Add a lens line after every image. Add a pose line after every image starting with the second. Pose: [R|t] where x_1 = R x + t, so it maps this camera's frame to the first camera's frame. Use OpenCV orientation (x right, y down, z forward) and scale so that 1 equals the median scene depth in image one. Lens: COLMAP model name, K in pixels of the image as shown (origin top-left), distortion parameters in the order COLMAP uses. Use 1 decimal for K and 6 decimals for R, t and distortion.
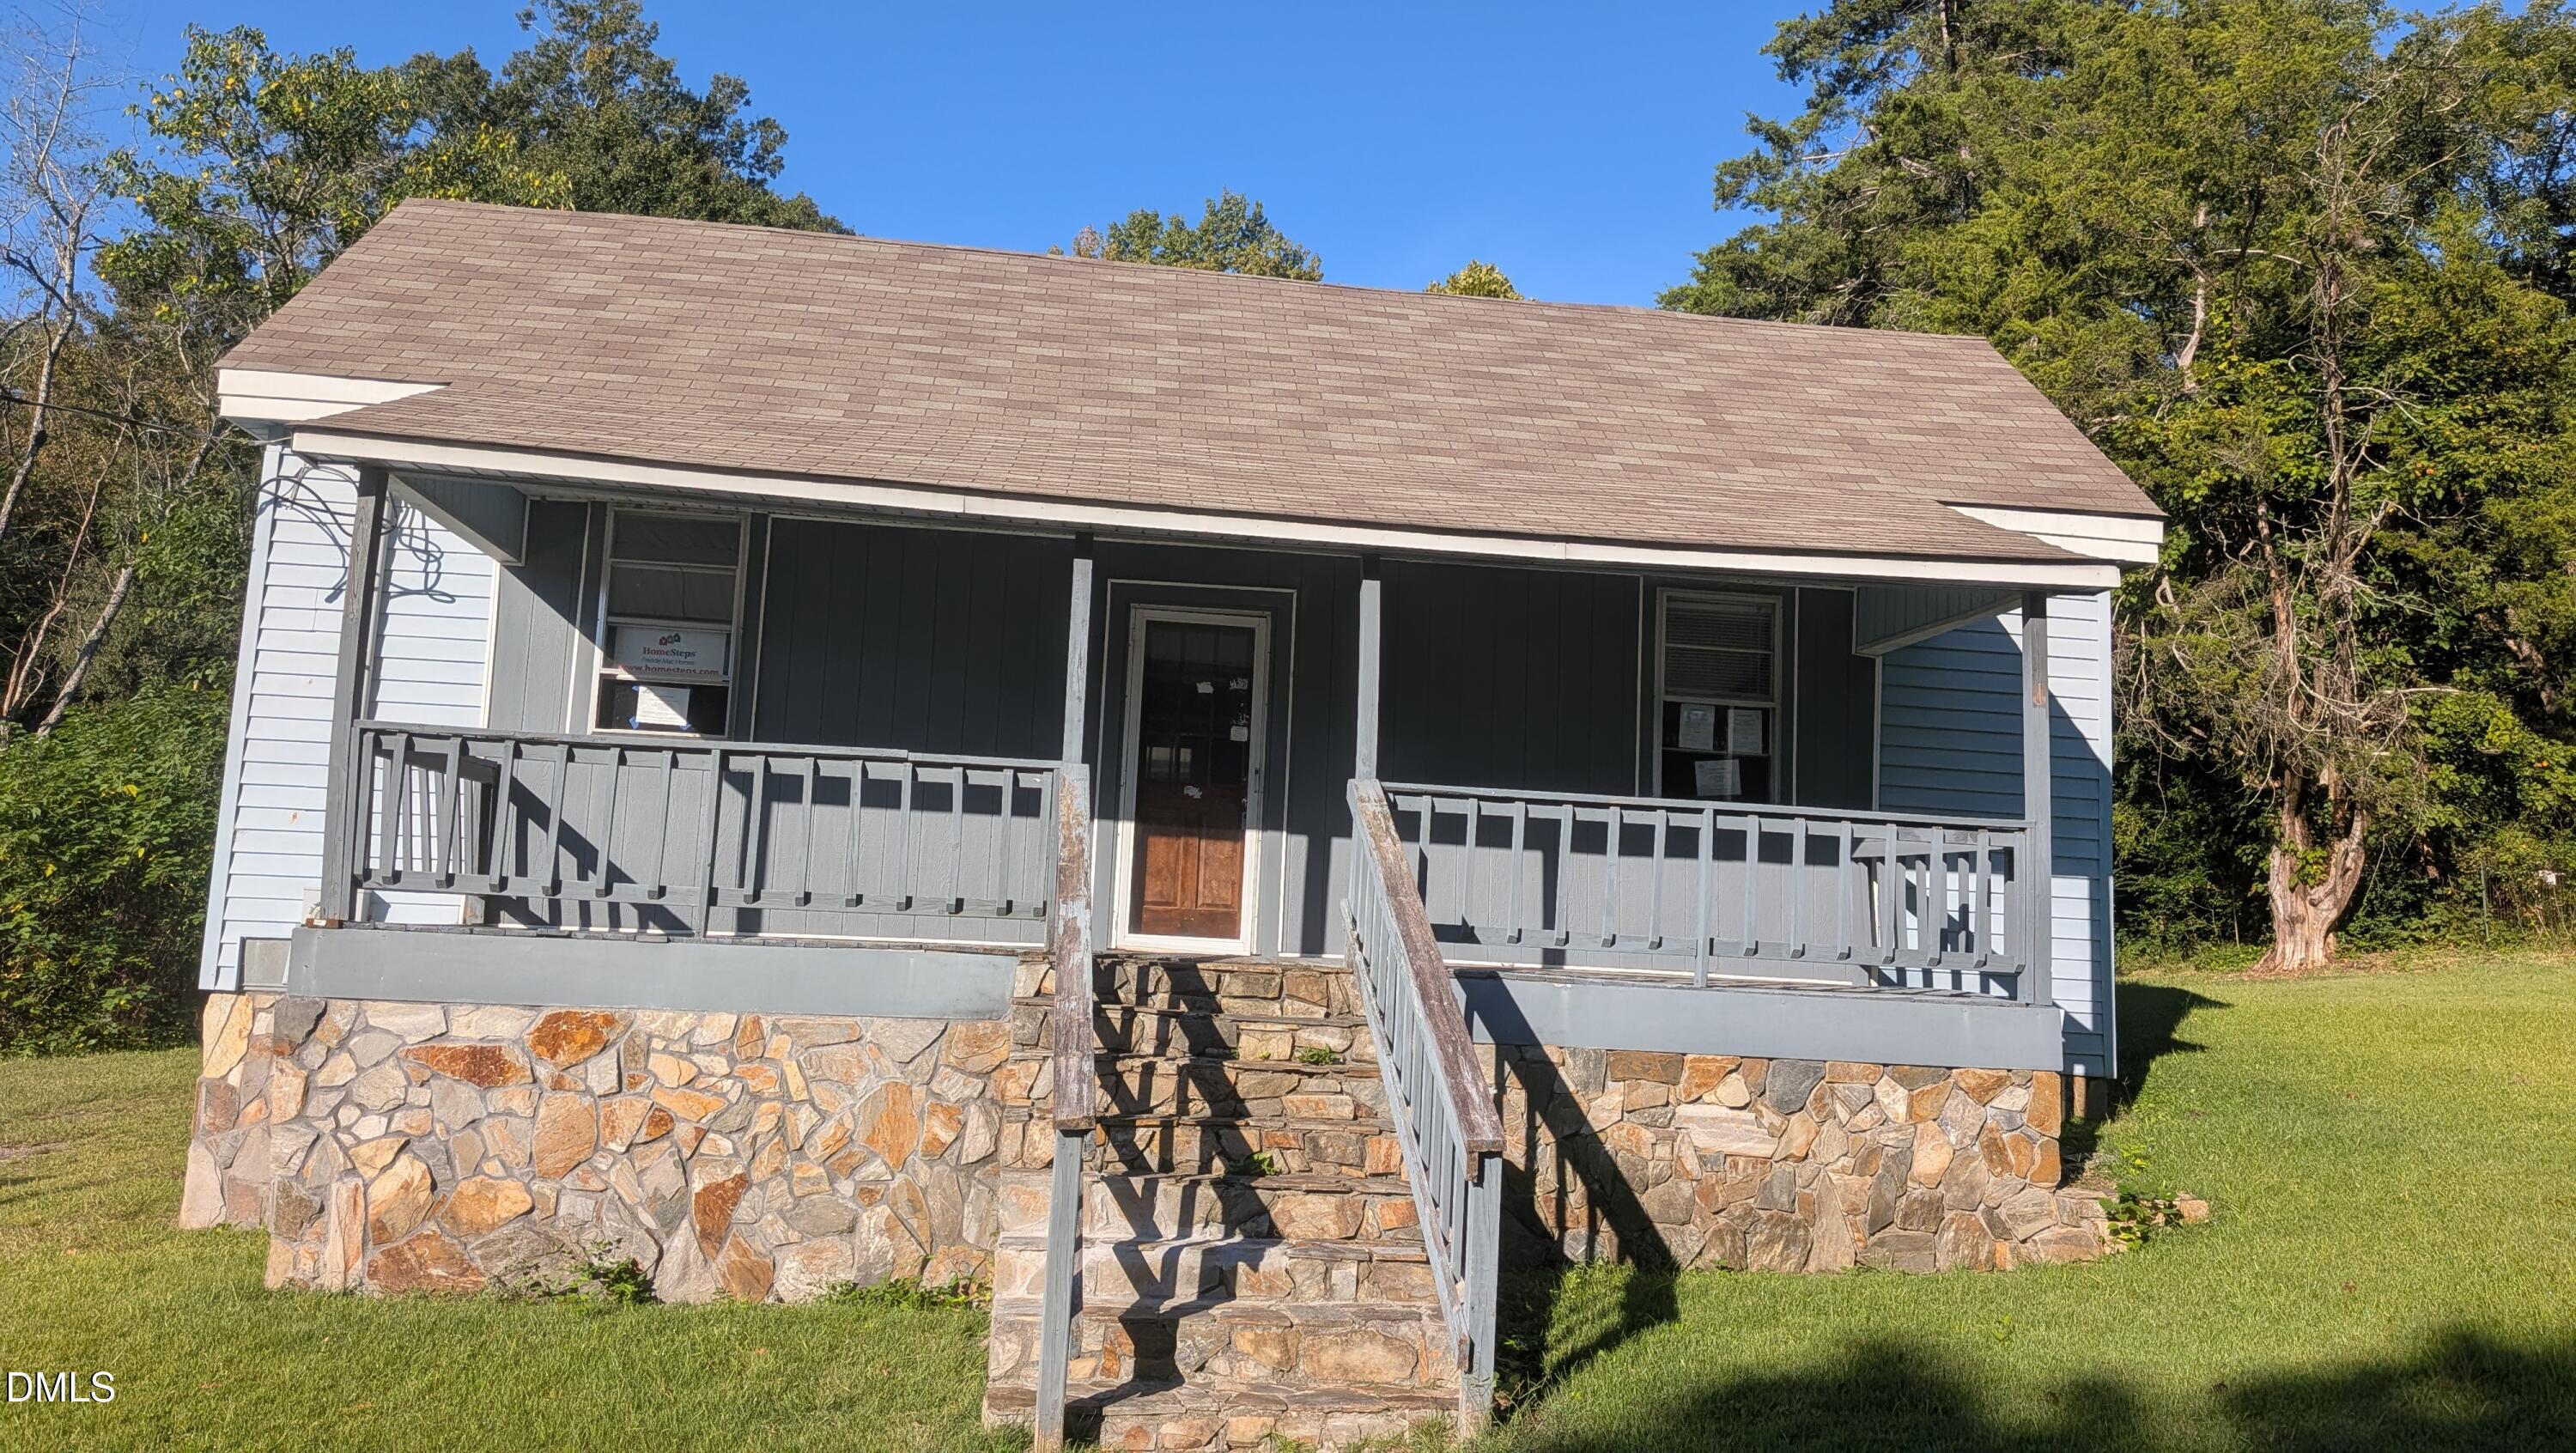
lens RADIAL K [[1823.9, 0, 1288.0], [0, 1823.9, 726.5], [0, 0, 1]] dist [0.064555, -0.110032]
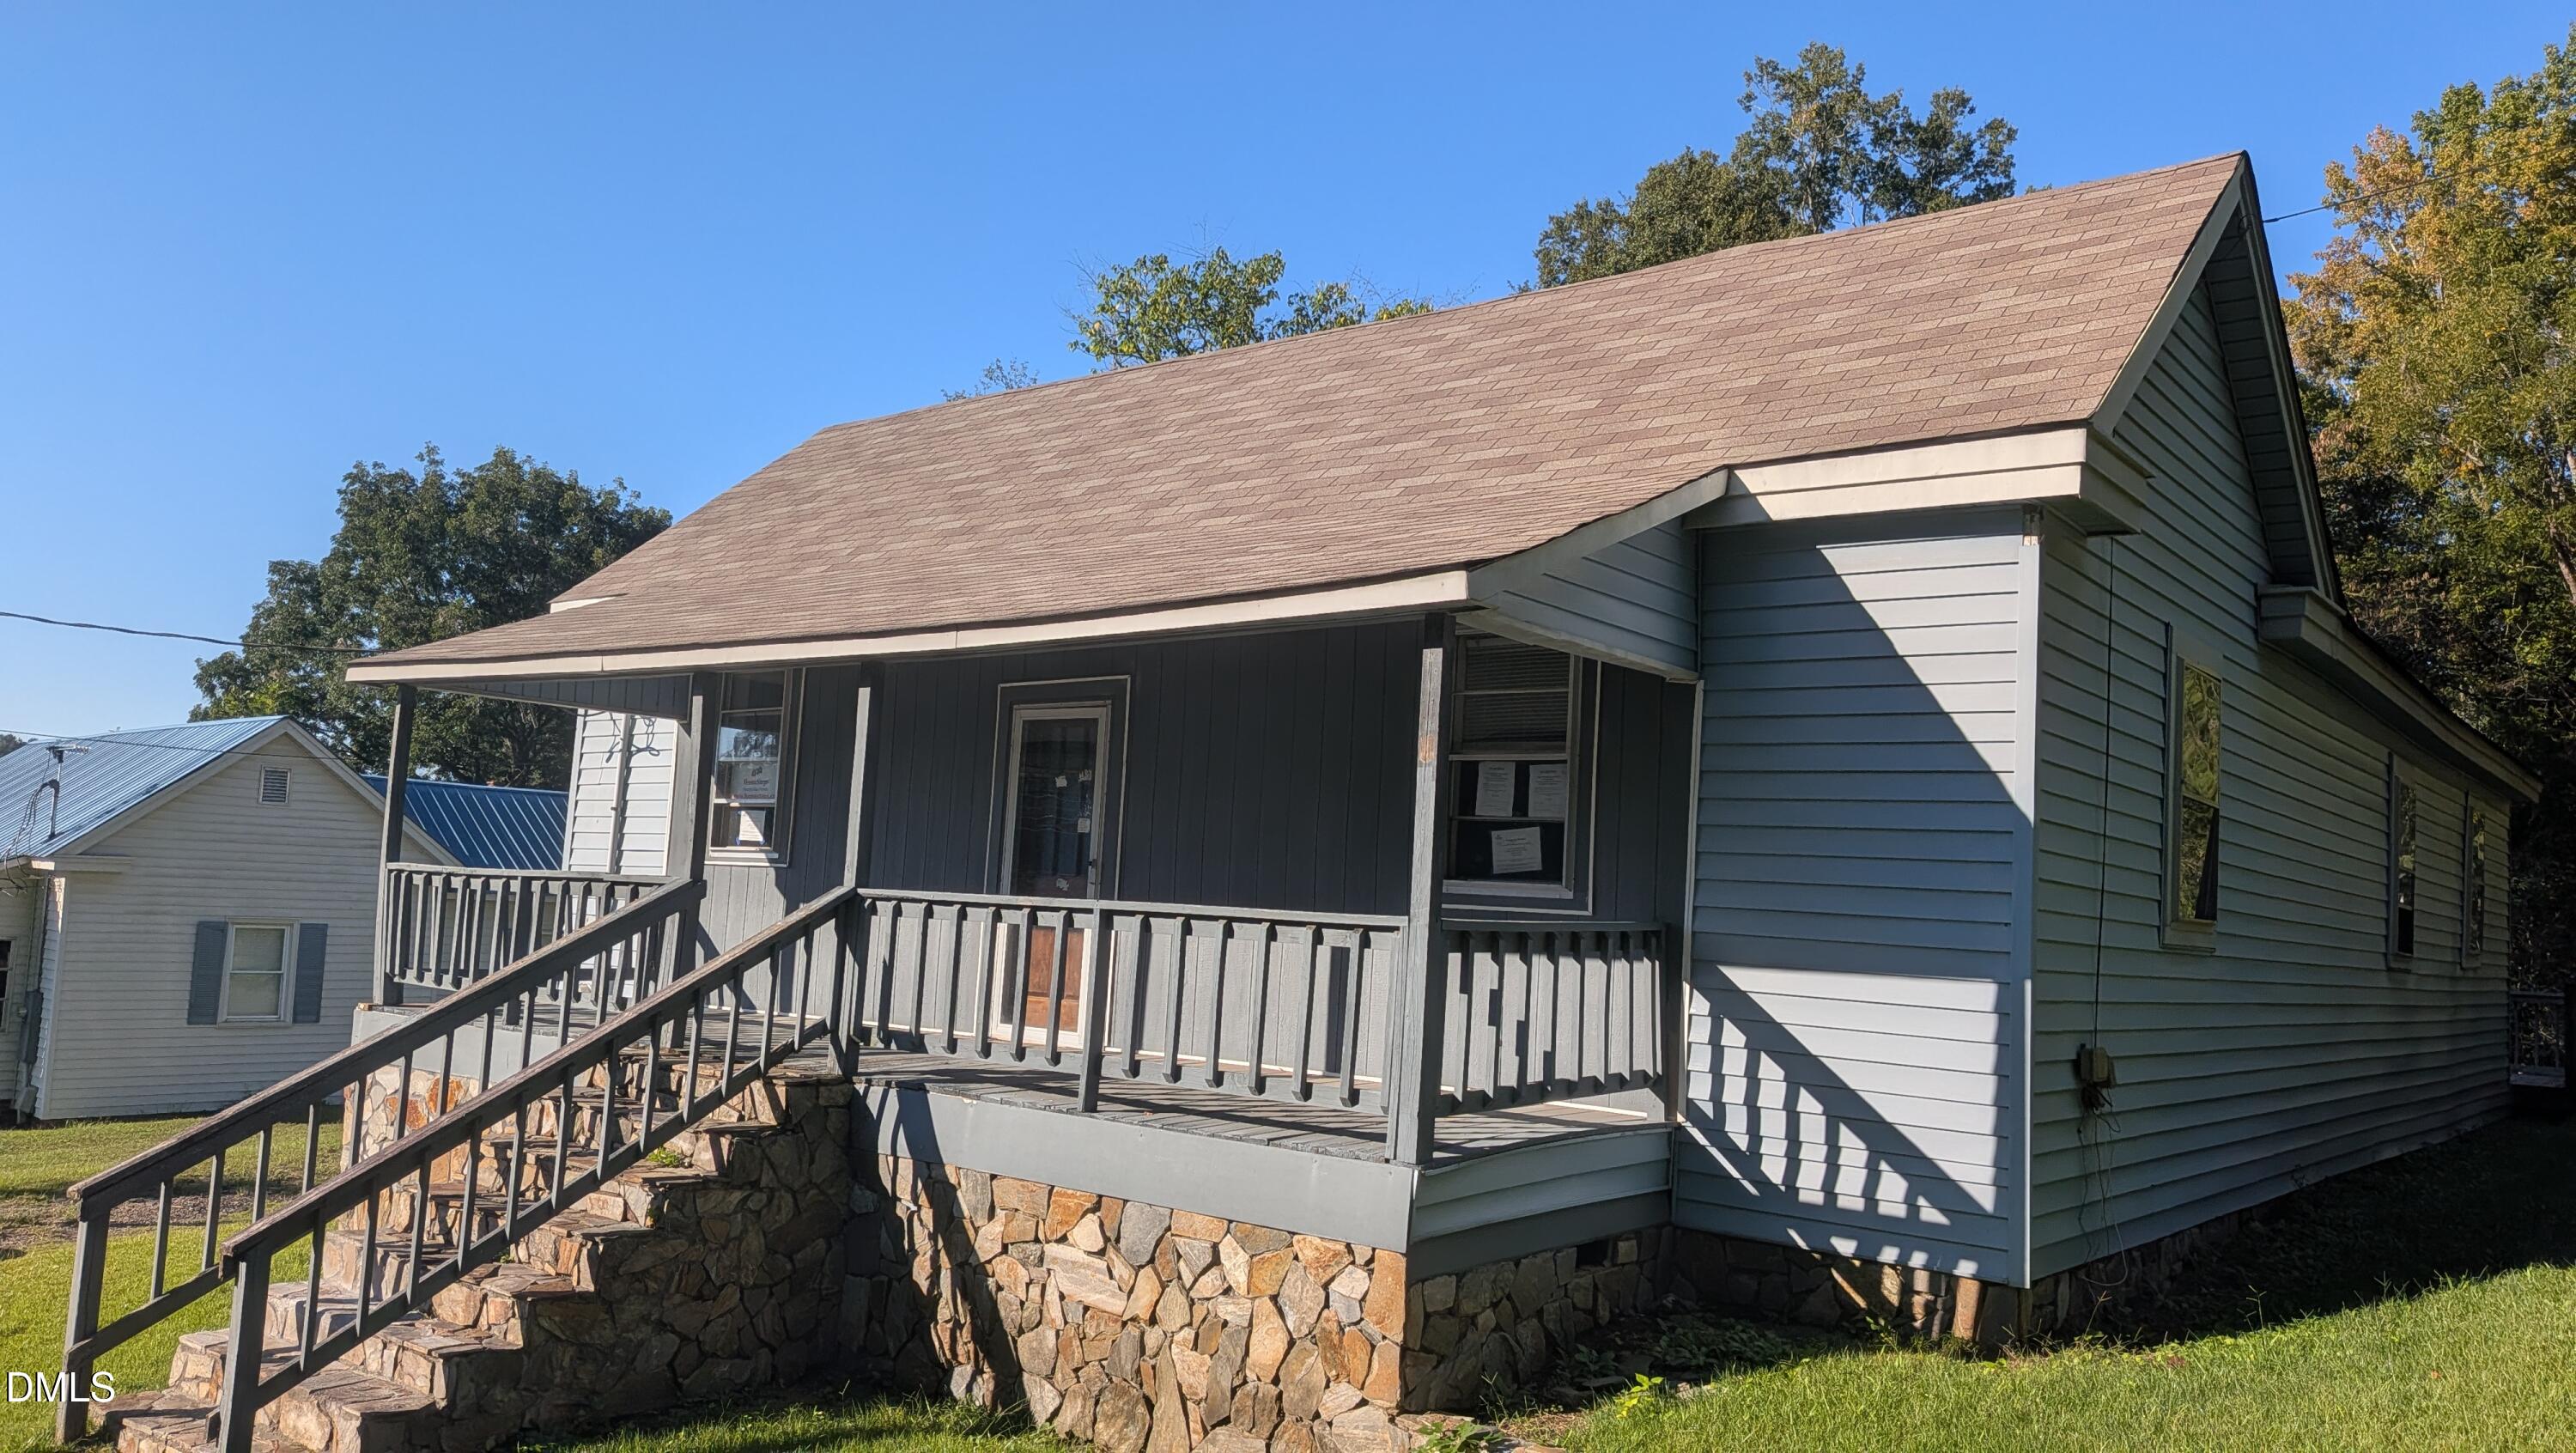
lens RADIAL K [[1856.4, 0, 1288.0], [0, 1856.4, 726.5], [0, 0, 1]] dist [0.042803, 0.000419]
pose [[0.714926, -0.080669, -0.694531, 0.949968], [0.068152, 0.996632, -0.045605, 0.004600], [0.695871, -0.014729, 0.718016, 0.432126]]
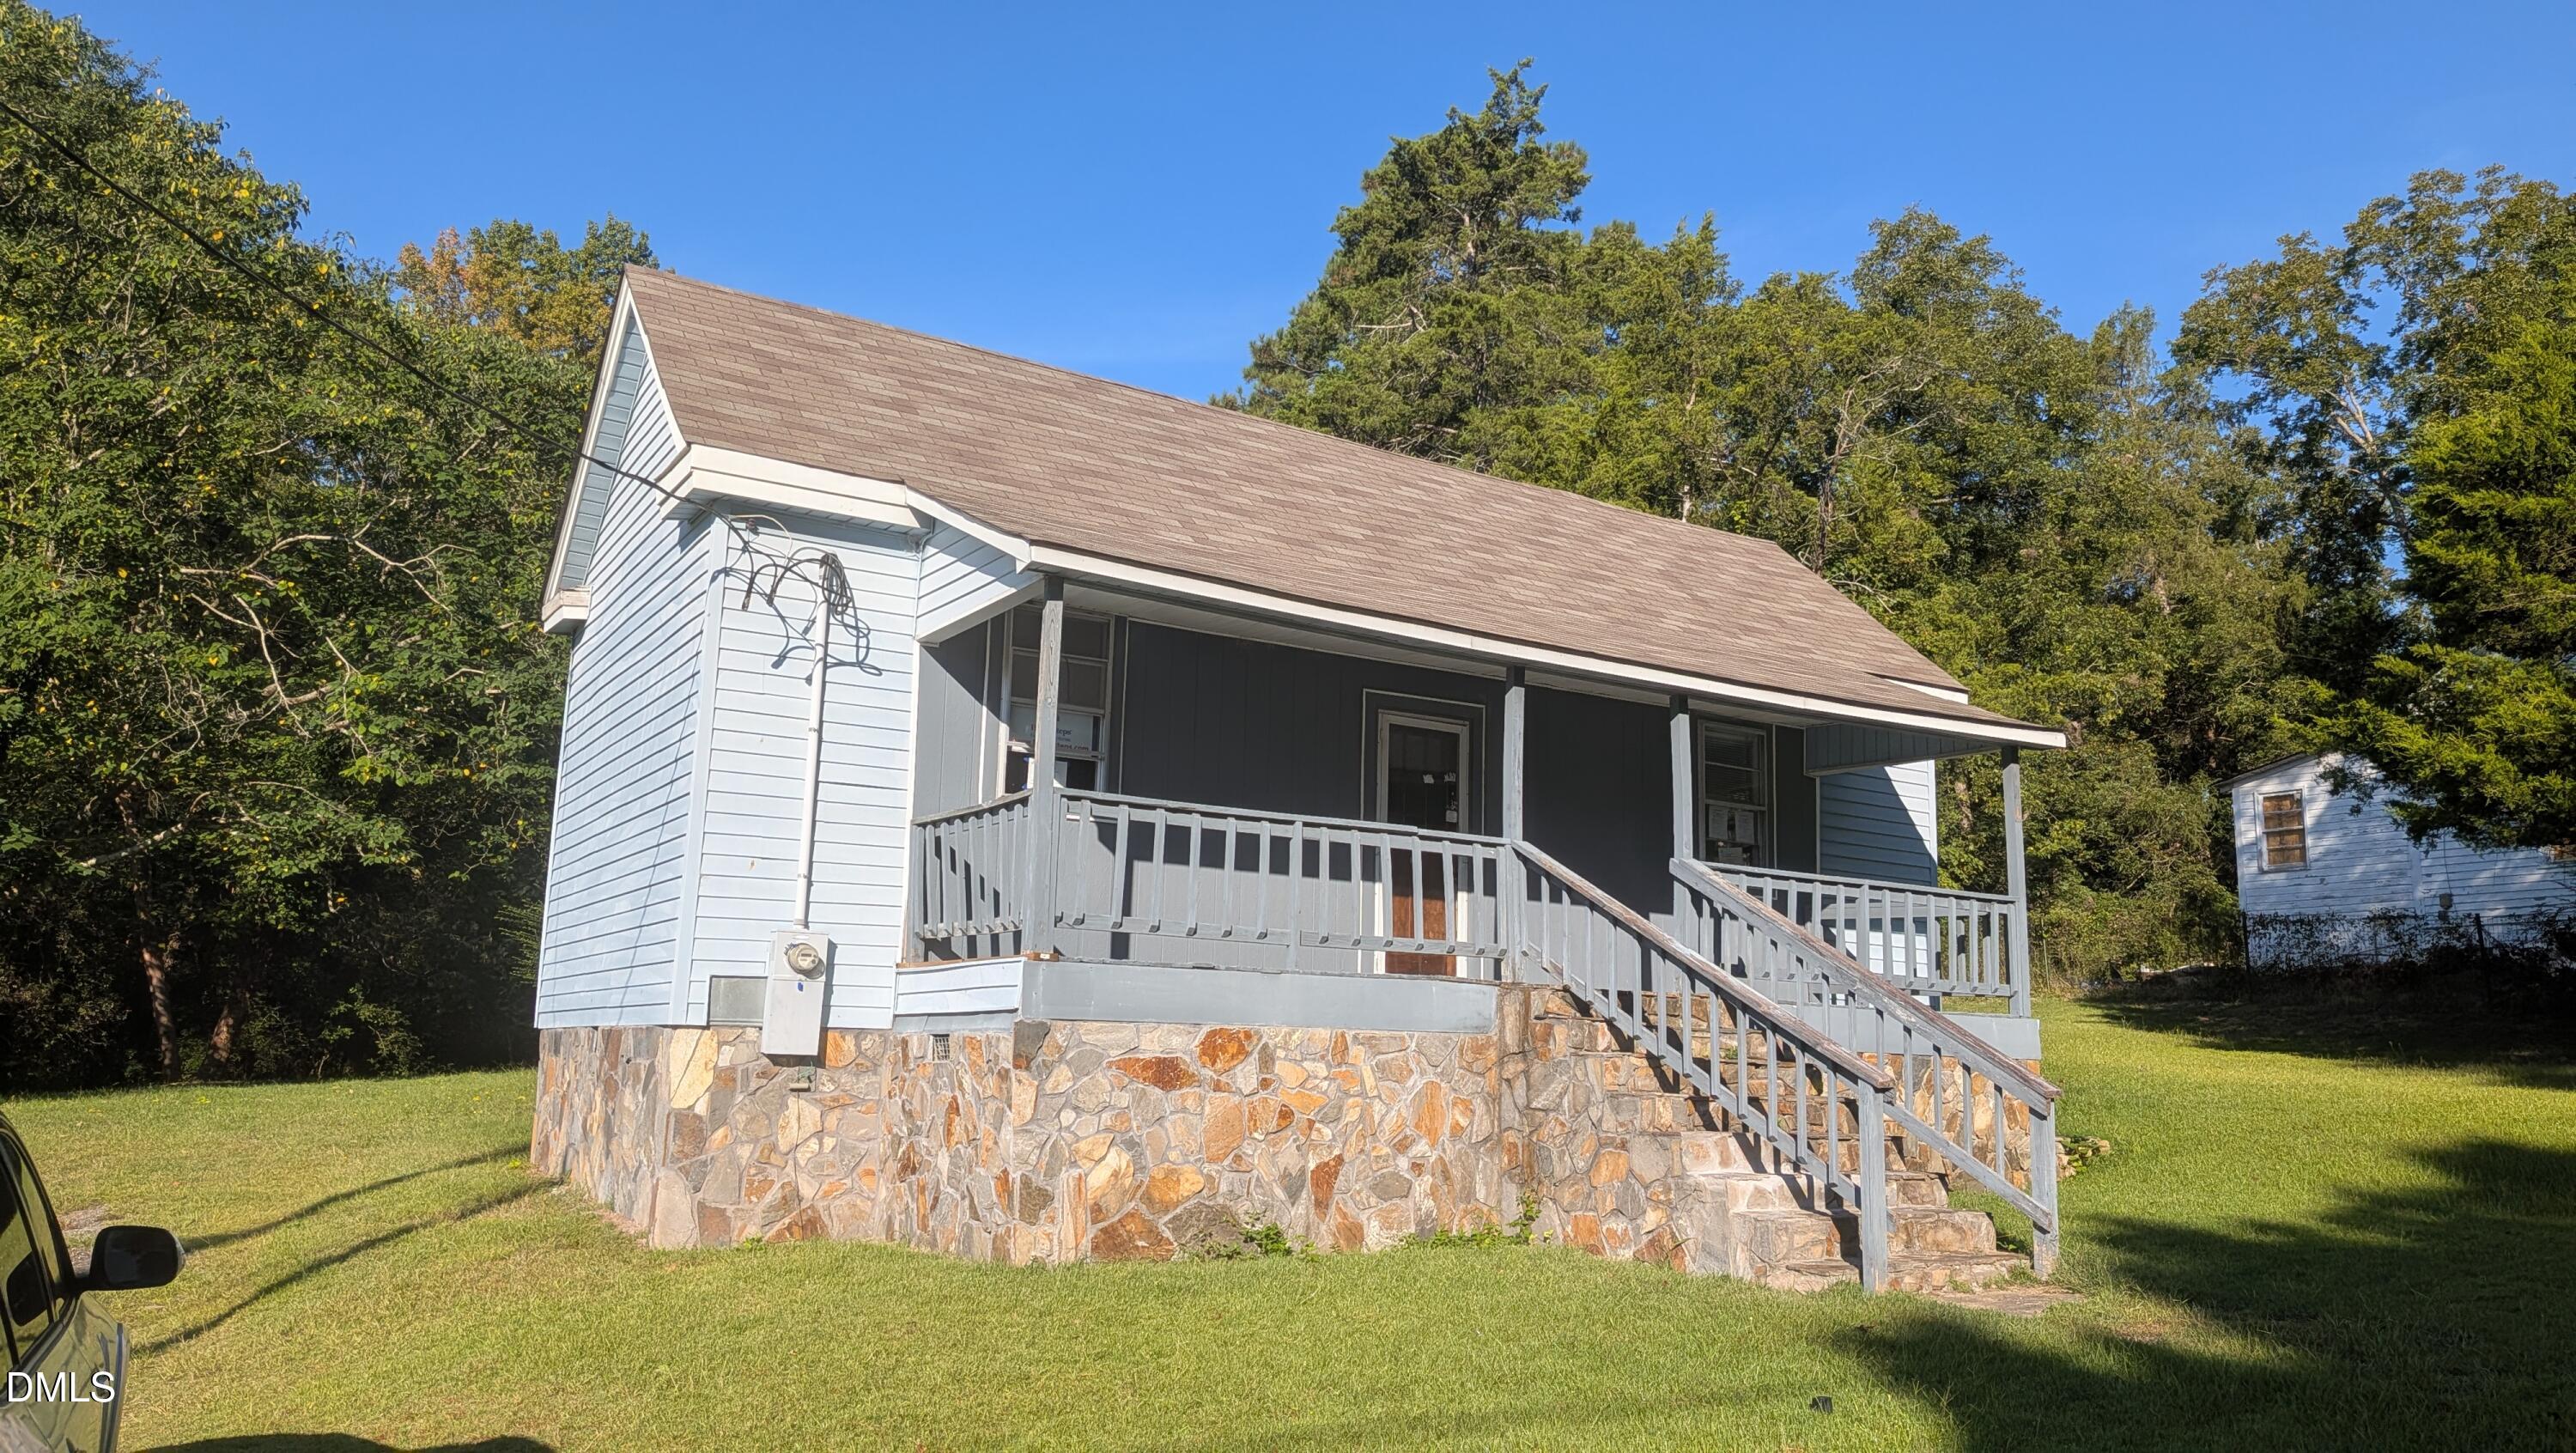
lens RADIAL K [[1856.4, 0, 1288.0], [0, 1856.4, 726.5], [0, 0, 1]] dist [0.042803, 0.000419]
pose [[0.900483, 0.056131, 0.431254, -0.861938], [-0.040812, 0.998166, -0.044701, 0.005026], [-0.432972, 0.022652, 0.901123, -0.152550]]
